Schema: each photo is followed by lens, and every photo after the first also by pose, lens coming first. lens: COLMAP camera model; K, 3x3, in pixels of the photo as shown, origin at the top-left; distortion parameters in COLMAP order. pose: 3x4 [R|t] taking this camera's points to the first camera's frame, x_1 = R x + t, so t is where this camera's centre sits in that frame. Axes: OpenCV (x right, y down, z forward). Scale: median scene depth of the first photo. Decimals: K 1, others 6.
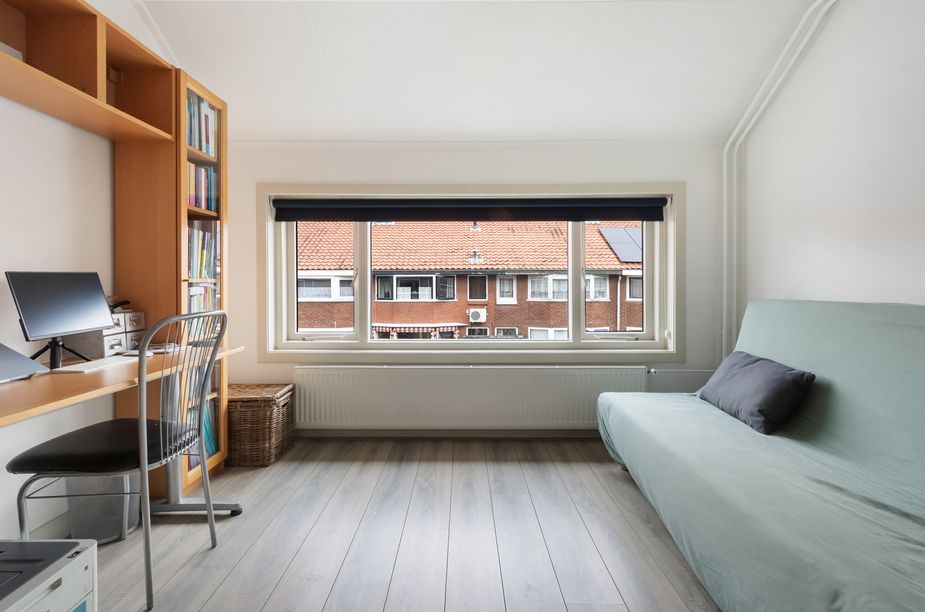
lens RADIAL K [[429.6, 0, 460.5], [0, 429.6, 292.4], [0, 0, 1]] dist [0.001277, -0.000345]
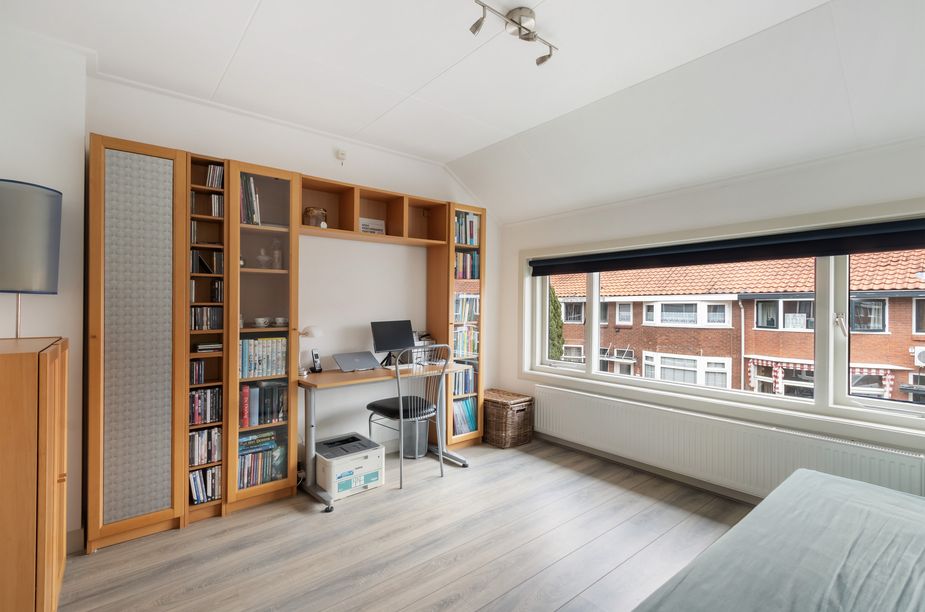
lens RADIAL K [[434.2, 0, 462.5], [0, 434.2, 306.0], [0, 0, 1]] dist [0.001735, -0.000181]
pose [[0.635748, 0.005783, -0.771875, 0.600918], [-0.015423, 0.999867, -0.005211, -0.074238], [0.771743, 0.015218, 0.635753, -0.059651]]
